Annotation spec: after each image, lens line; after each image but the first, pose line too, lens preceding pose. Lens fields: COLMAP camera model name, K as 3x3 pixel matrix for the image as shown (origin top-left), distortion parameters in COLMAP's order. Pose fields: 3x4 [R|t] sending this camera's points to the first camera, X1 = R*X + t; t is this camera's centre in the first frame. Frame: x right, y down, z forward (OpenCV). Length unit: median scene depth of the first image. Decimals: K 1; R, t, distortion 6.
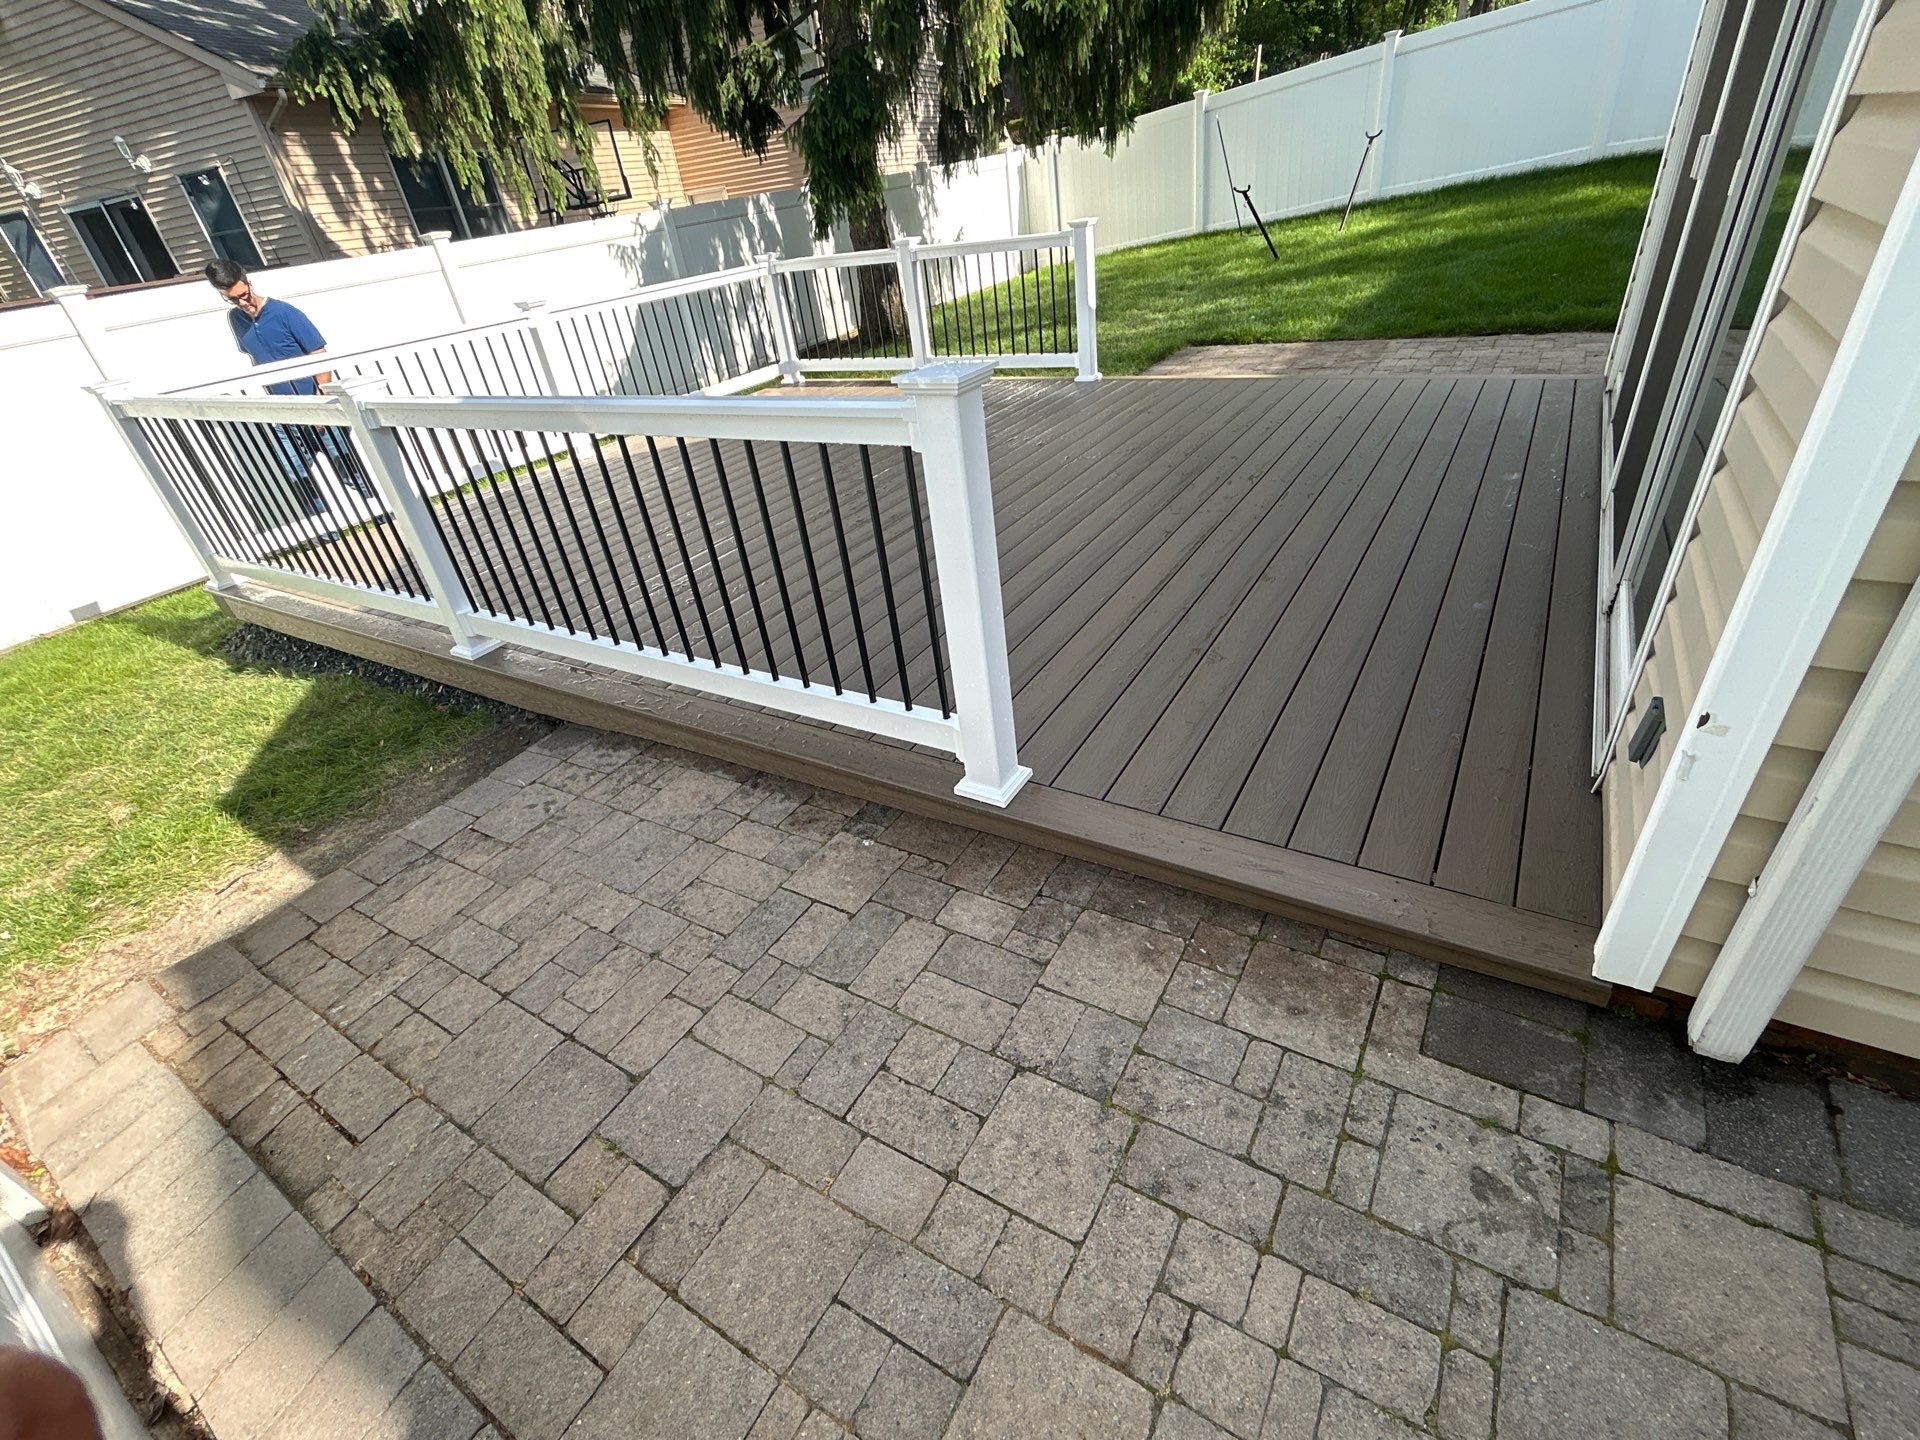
lens RADIAL K [[852.1, 0, 960.0], [0, 852.1, 720.0], [0, 0, 1]] dist [-0.002039, -0.000127]
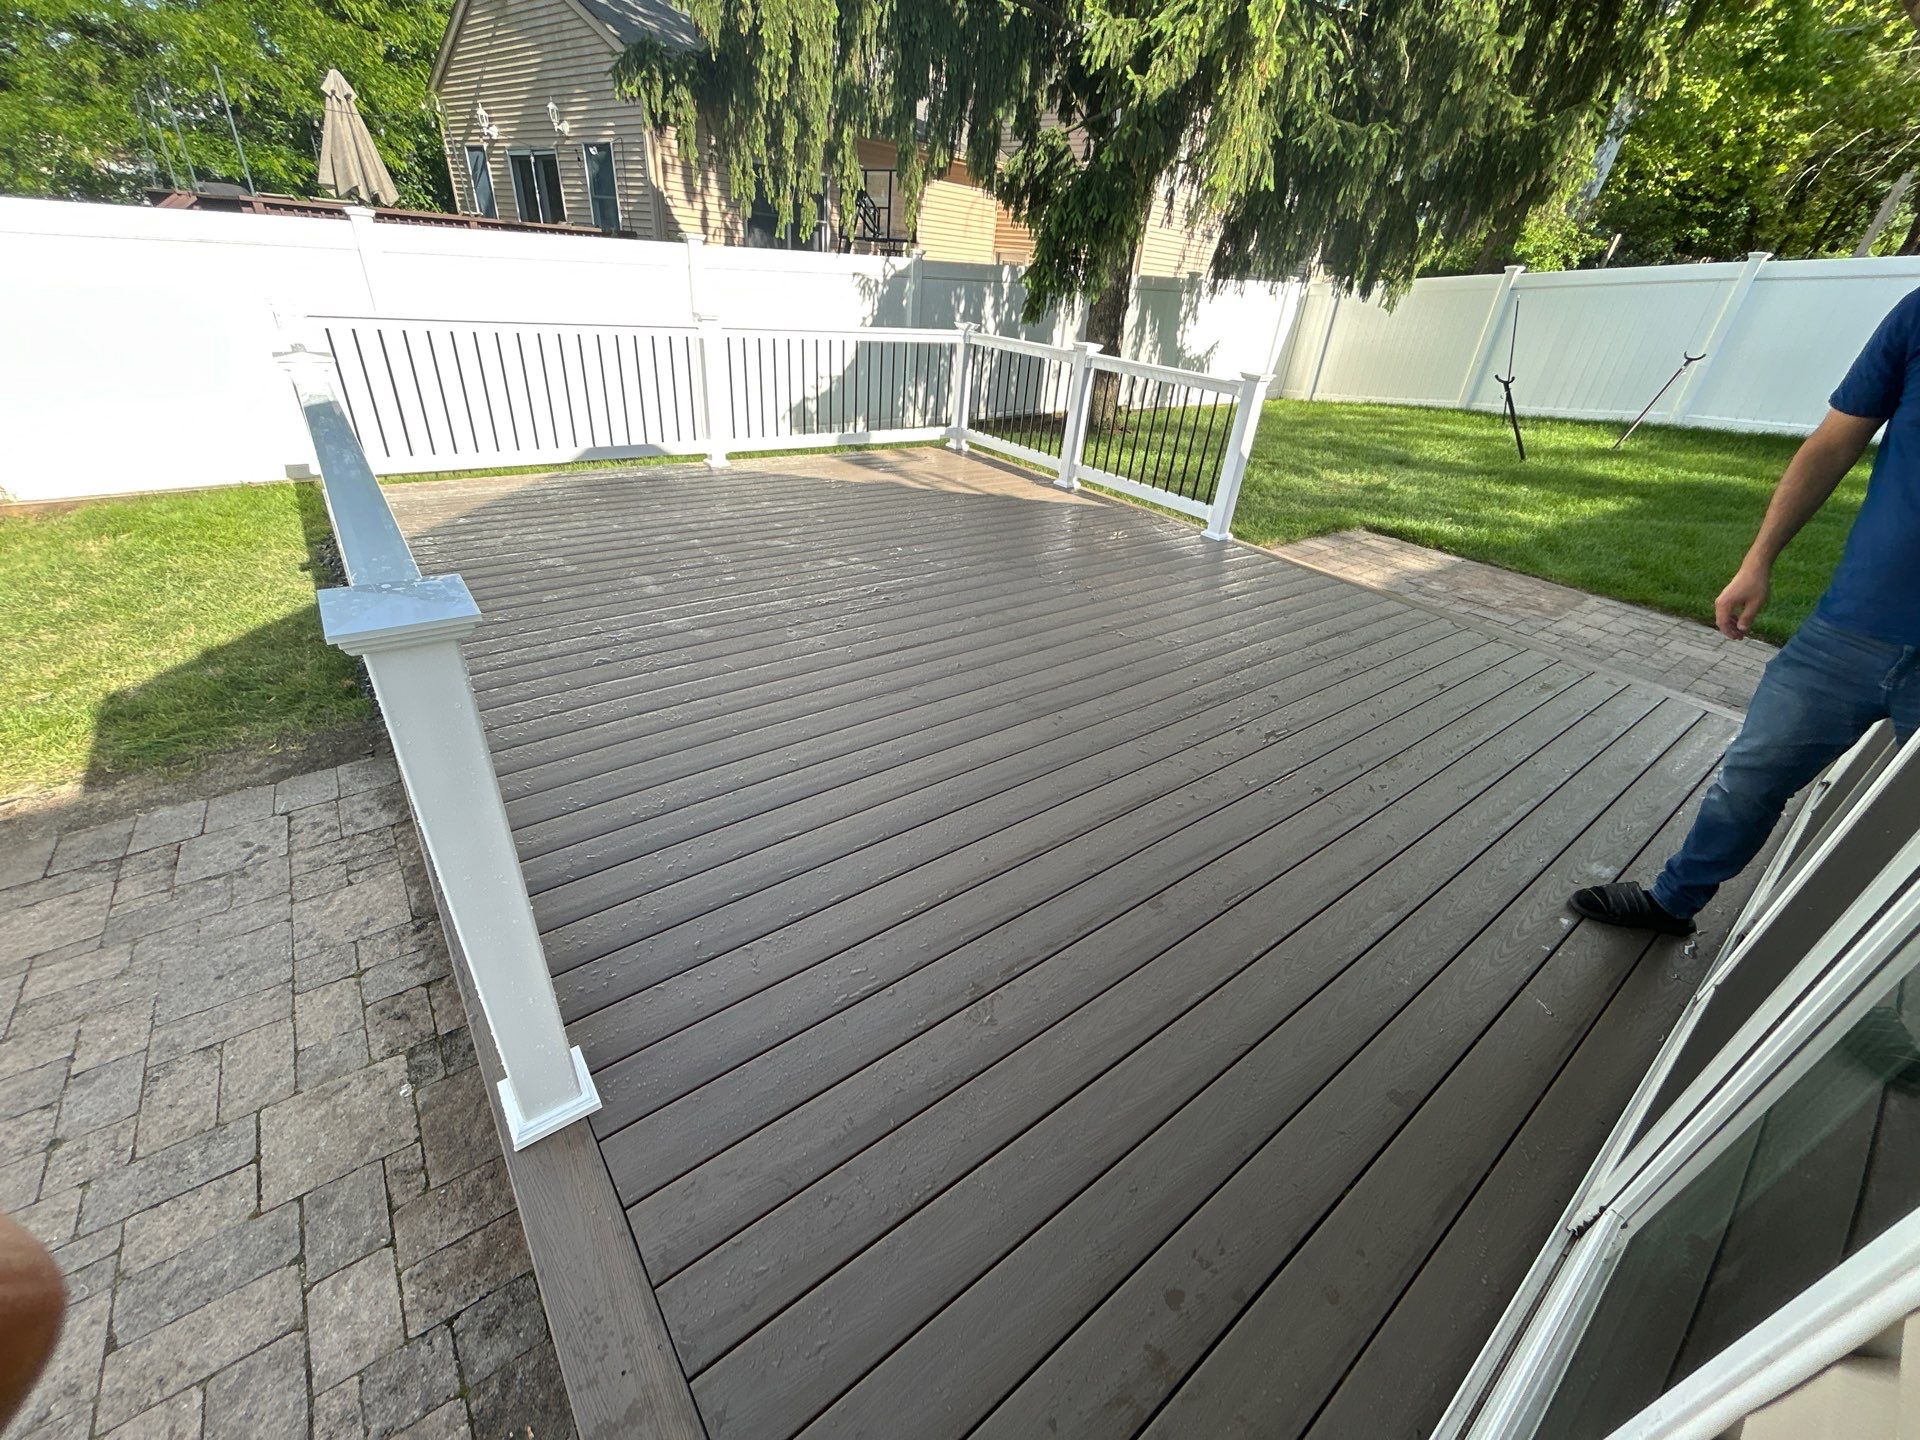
lens RADIAL K [[767.2, 0, 960.0], [0, 767.2, 720.0], [0, 0, 1]] dist [0.002576, 0.000331]
pose [[0.915475, 0.345631, -0.206020, 0.134021], [-0.350077, 0.936590, 0.015667, -0.126280], [0.198371, 0.057780, 0.978422, 0.136818]]
